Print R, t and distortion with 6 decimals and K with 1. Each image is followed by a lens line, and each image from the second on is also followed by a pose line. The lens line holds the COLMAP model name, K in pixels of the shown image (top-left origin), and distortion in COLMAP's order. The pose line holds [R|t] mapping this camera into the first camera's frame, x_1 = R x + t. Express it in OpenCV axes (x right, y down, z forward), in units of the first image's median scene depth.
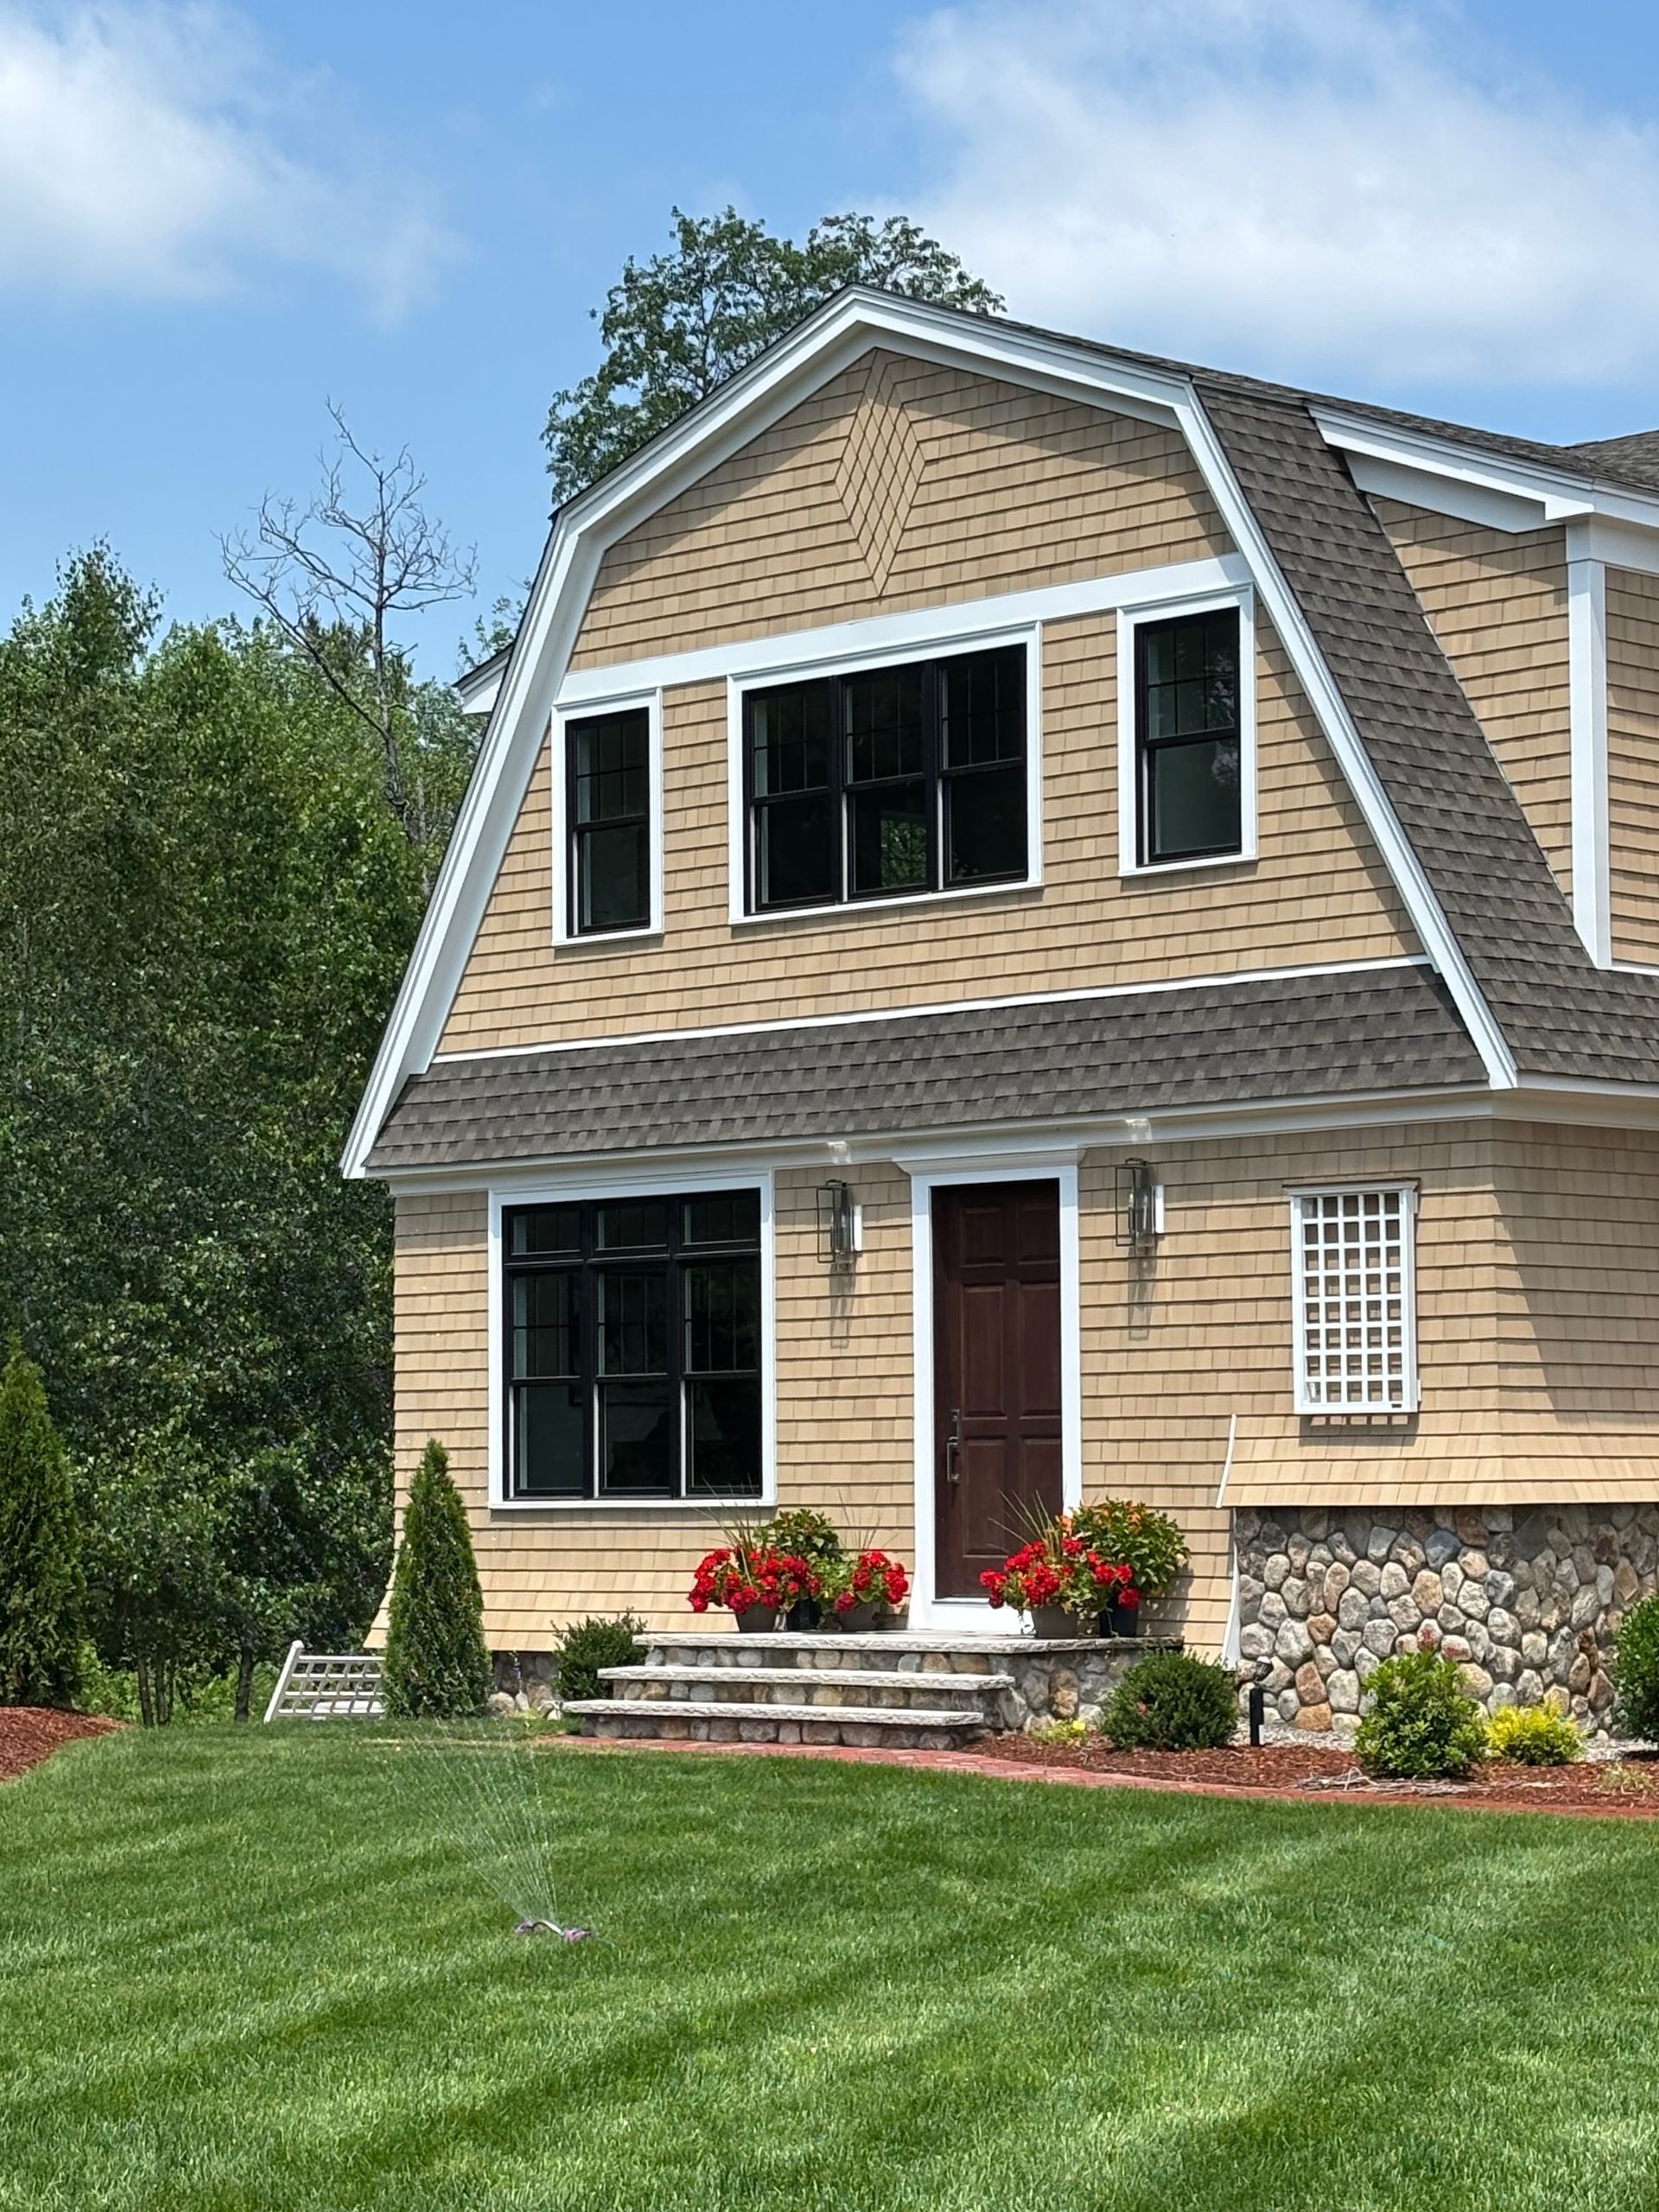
lens RADIAL K [[5072.1, 0, 829.5], [0, 5072.1, 1106.0], [0, 0, 1]] dist [0.189725, 0.382225]
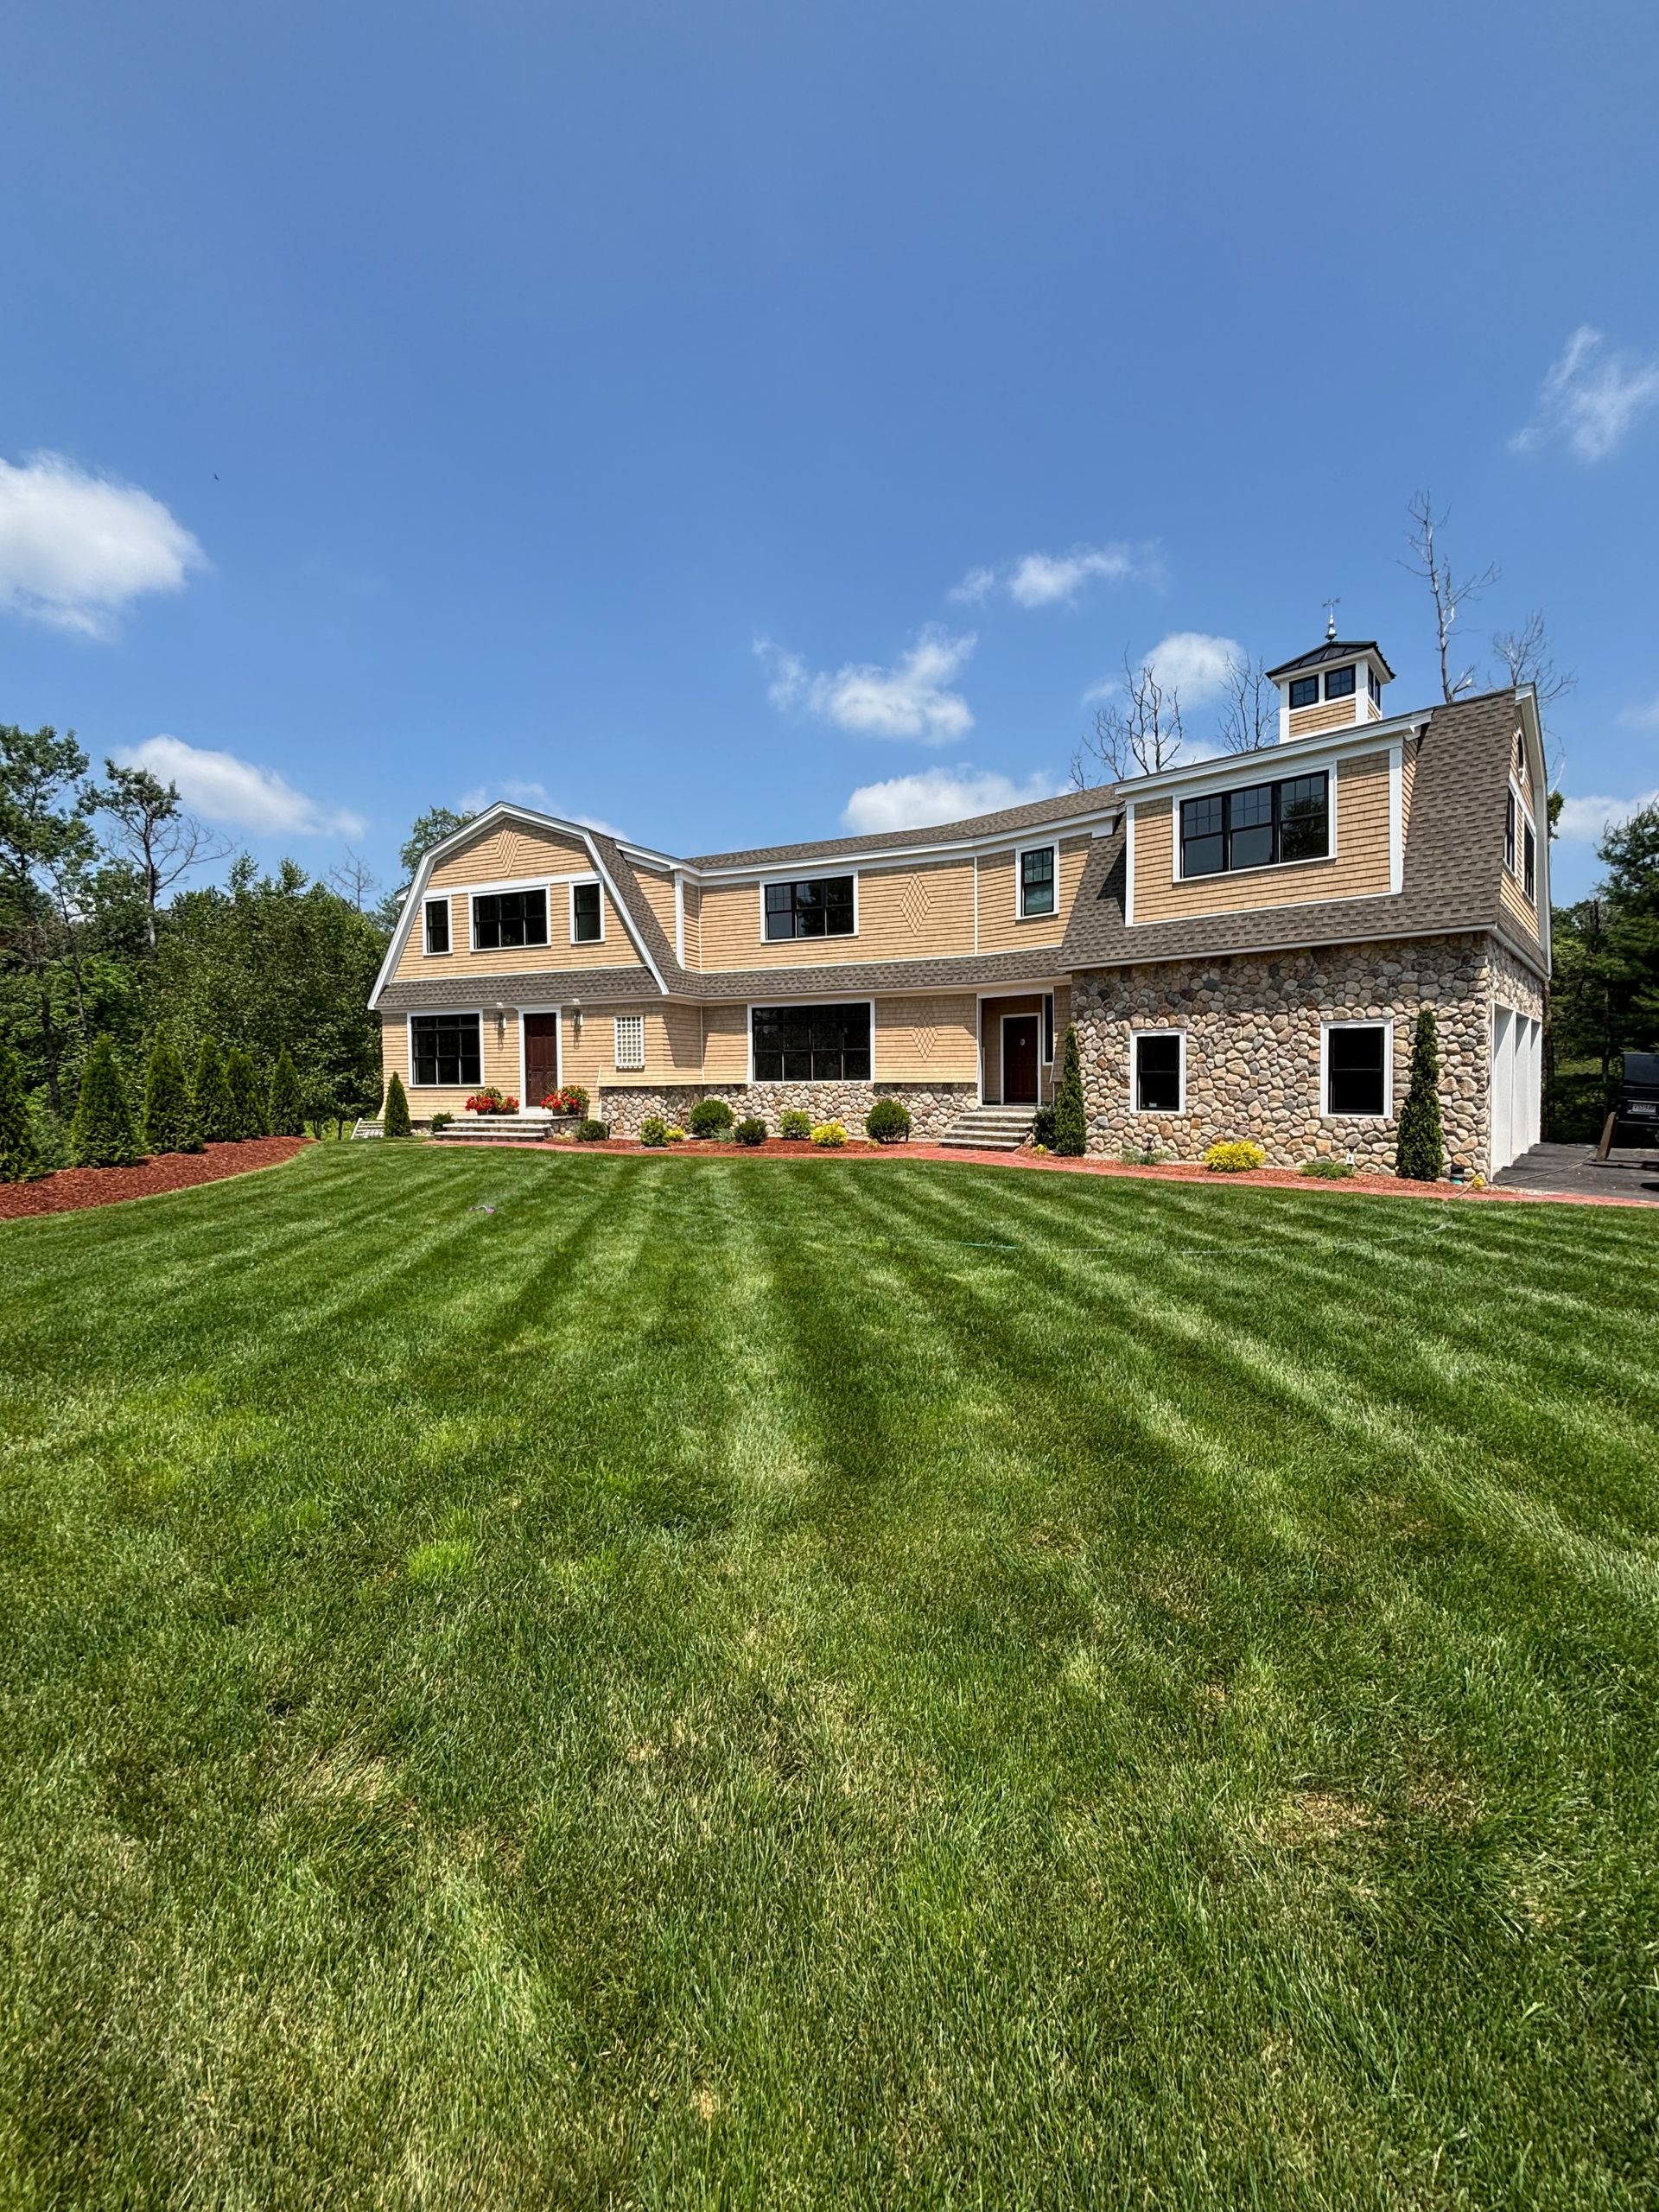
lens RADIAL K [[873.3, 0, 829.5], [0, 873.3, 1106.0], [0, 0, 1]] dist [0.000517, 0.000391]
pose [[0.914217, -0.016648, 0.404882, -0.047229], [-0.026957, 0.994444, 0.101758, 0.011664], [-0.404327, -0.103943, 0.908689, 0.208408]]
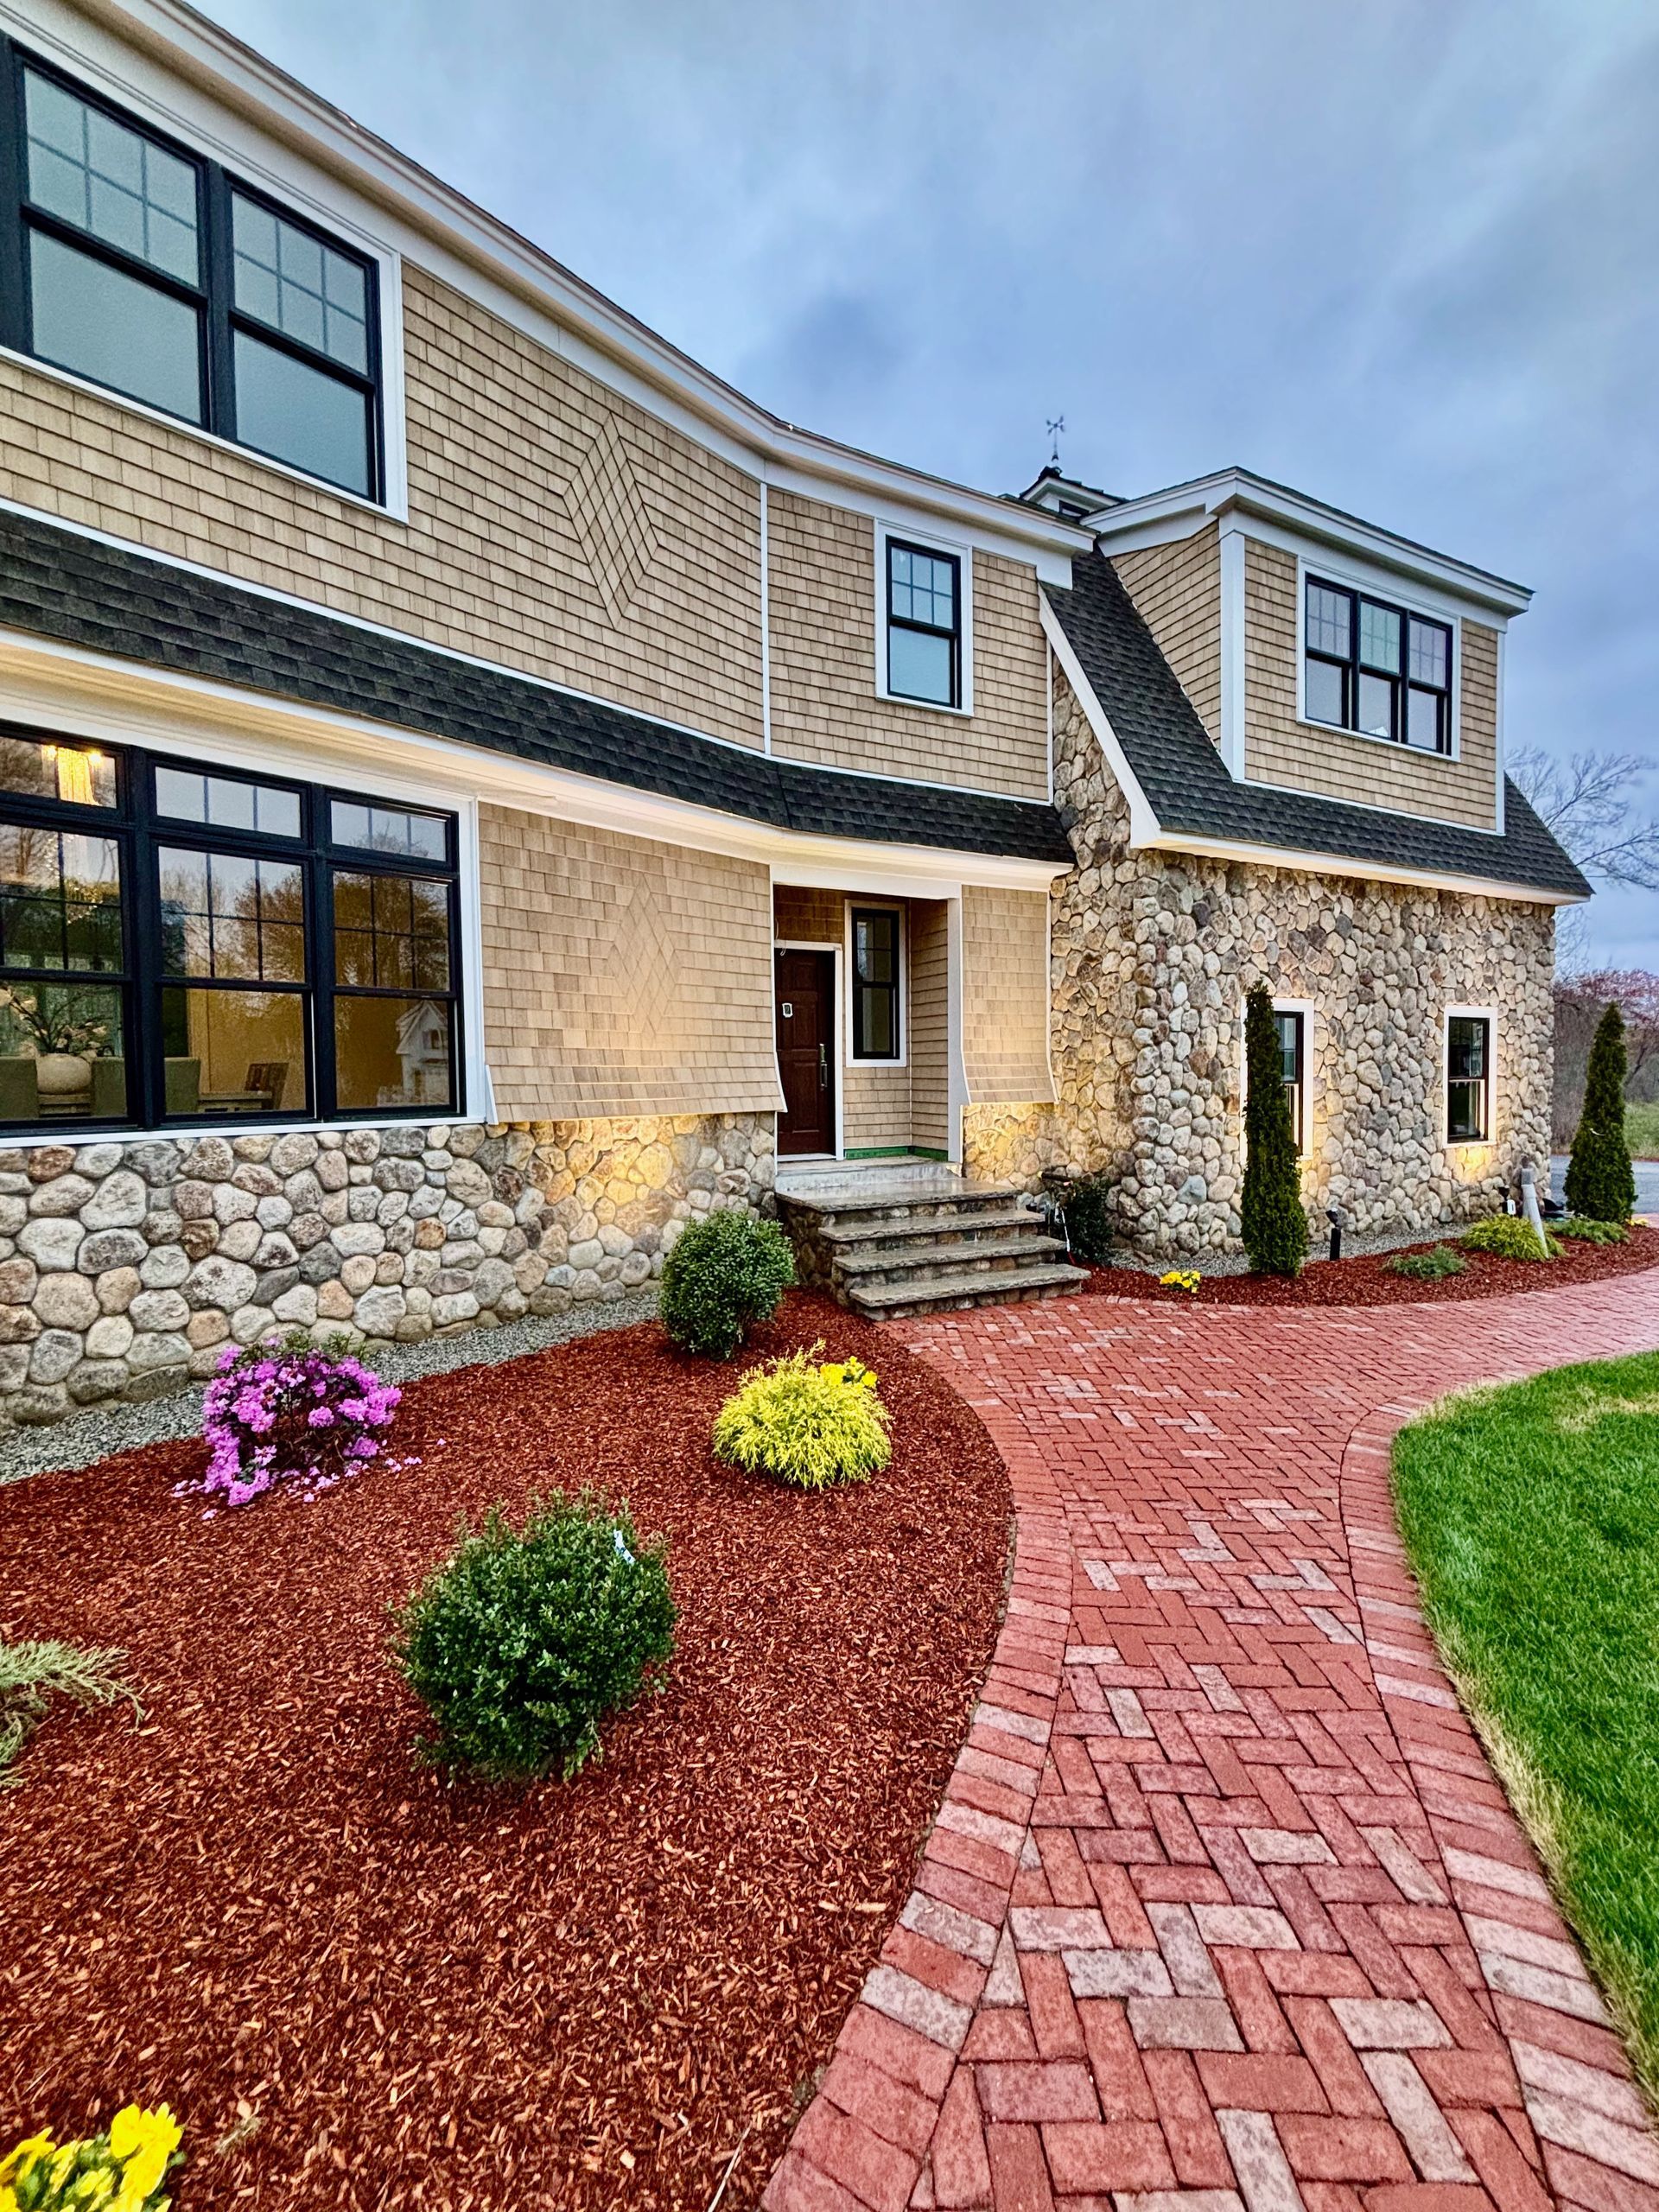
lens RADIAL K [[873.3, 0, 829.5], [0, 873.3, 1106.0], [0, 0, 1]] dist [0.000517, 0.000391]
pose [[-0.036460, -0.023344, 0.999062, 0.090831], [-0.063873, 0.997737, 0.020982, 0.052982], [-0.997292, -0.063049, -0.037869, 0.795133]]
